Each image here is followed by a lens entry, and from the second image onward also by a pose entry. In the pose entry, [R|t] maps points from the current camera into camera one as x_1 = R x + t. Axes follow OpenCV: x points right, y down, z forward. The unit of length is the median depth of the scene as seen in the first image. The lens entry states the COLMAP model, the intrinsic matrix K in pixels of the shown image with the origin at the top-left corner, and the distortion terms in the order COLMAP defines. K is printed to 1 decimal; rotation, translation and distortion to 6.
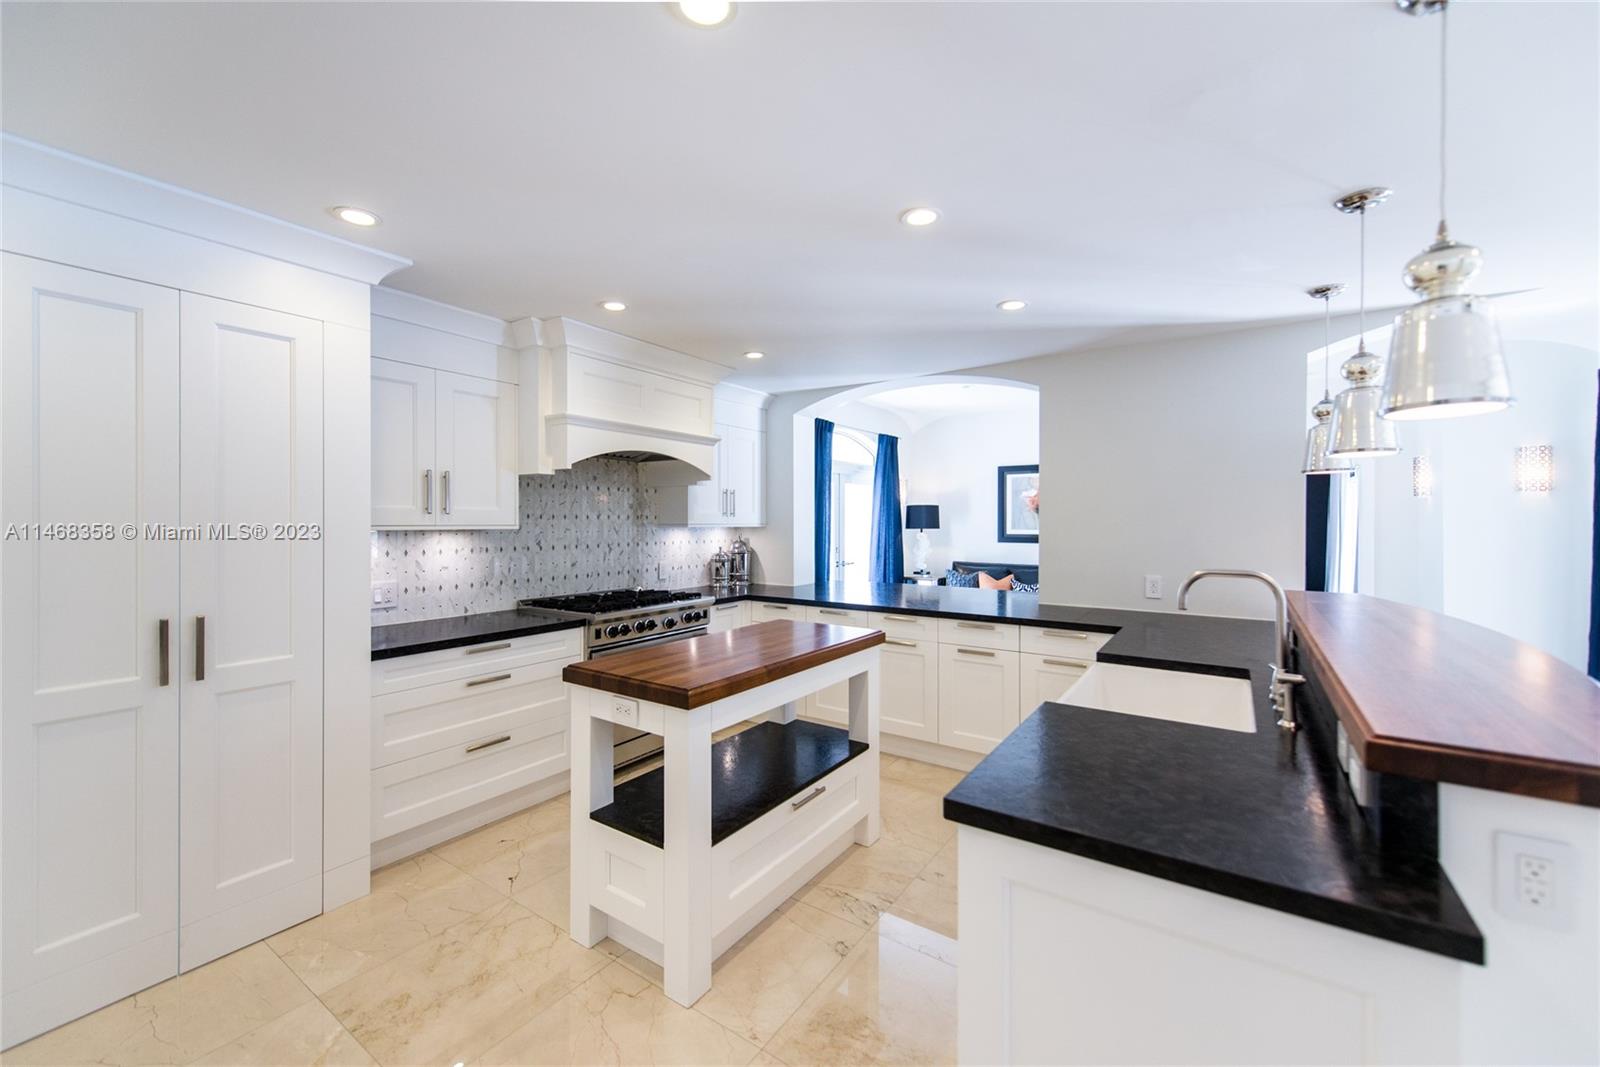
lens RADIAL K [[633.1, 0, 801.7], [0, 633.1, 527.8], [0, 0, 1]] dist [0.000612, -0.000057]
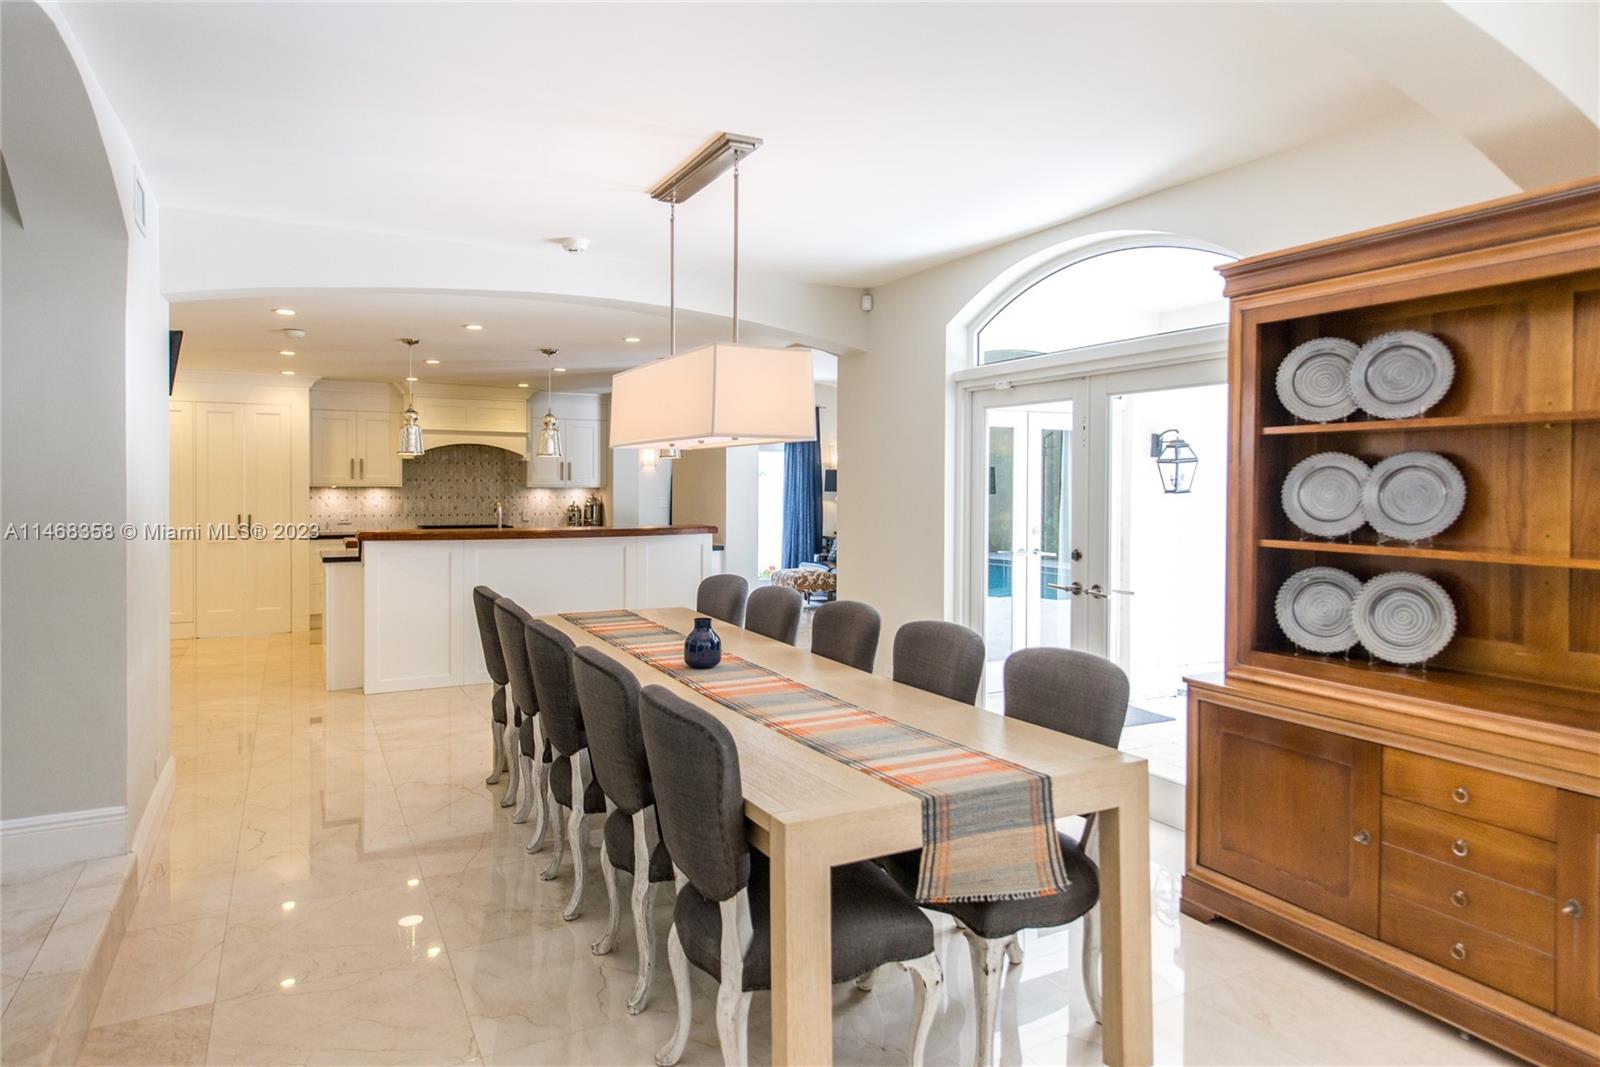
lens RADIAL K [[950.3, 0, 804.2], [0, 950.3, 504.6], [0, 0, 1]] dist [0.006508, 0.000618]
pose [[0.886107, 0.021480, -0.462982, 1.778463], [-0.014565, 0.999723, 0.018506, -0.013481], [0.463251, -0.009655, 0.886174, -0.907201]]
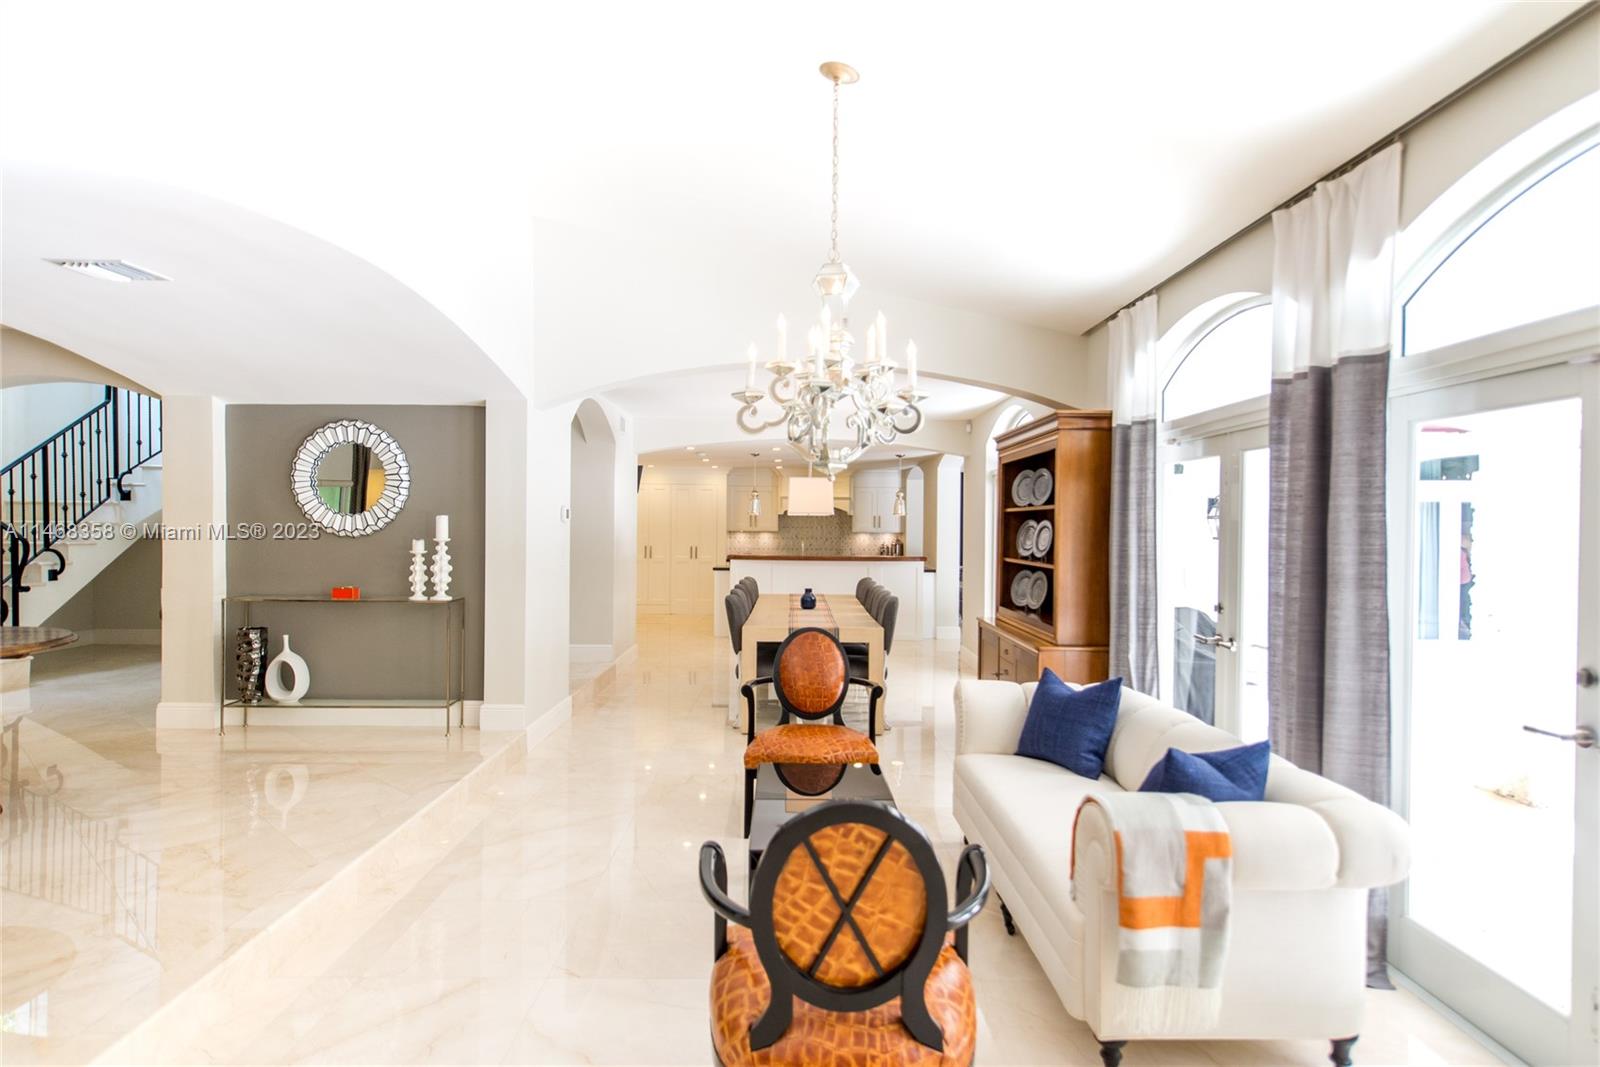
lens RADIAL K [[918.7, 0, 800.0], [0, 918.7, 533.5], [0, 0, 1]] dist [-0.000060, -0.000104]
pose [[0.567538, 0.019163, -0.823124, 3.053595], [-0.018906, 0.999769, 0.010239, -0.033157], [0.823130, 0.009751, 0.567769, -1.372003]]
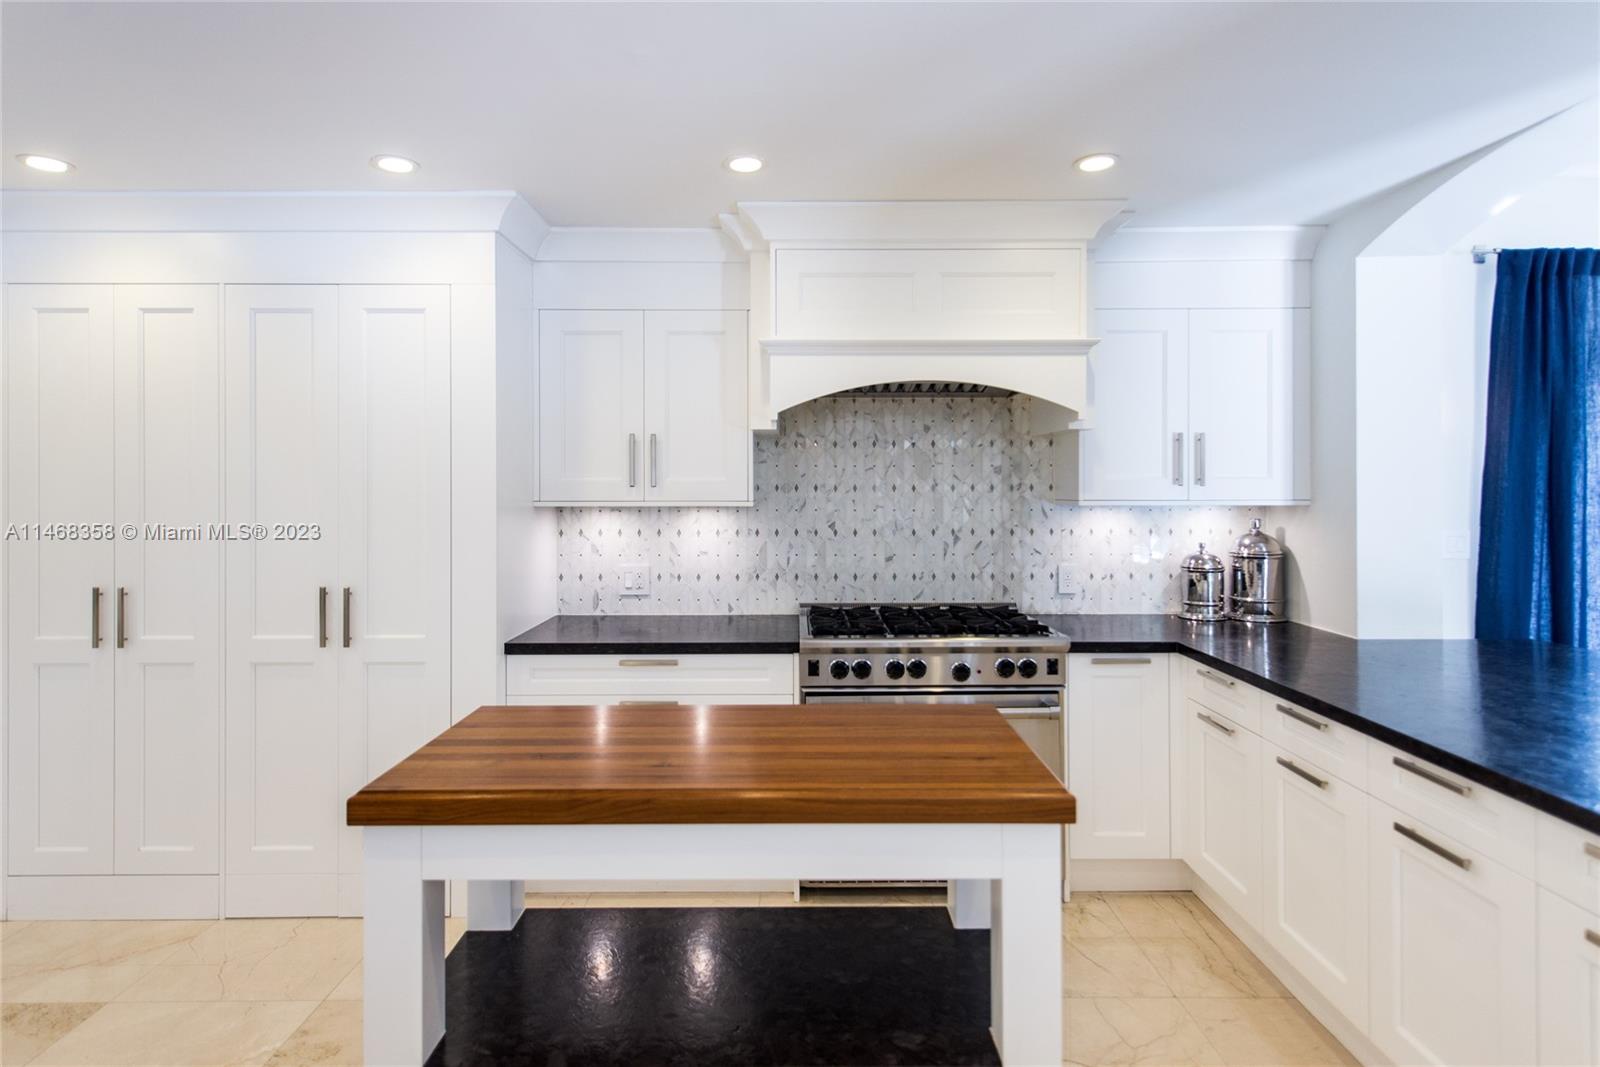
lens RADIAL K [[839.9, 0, 799.4], [0, 839.9, 494.3], [0, 0, 1]] dist [0.013994, -0.000716]
pose [[0.559077, 0.004245, -0.829105, 0.345582], [-0.005831, 0.999982, 0.001188, -0.011752], [0.829095, 0.004171, 0.559092, 0.443365]]
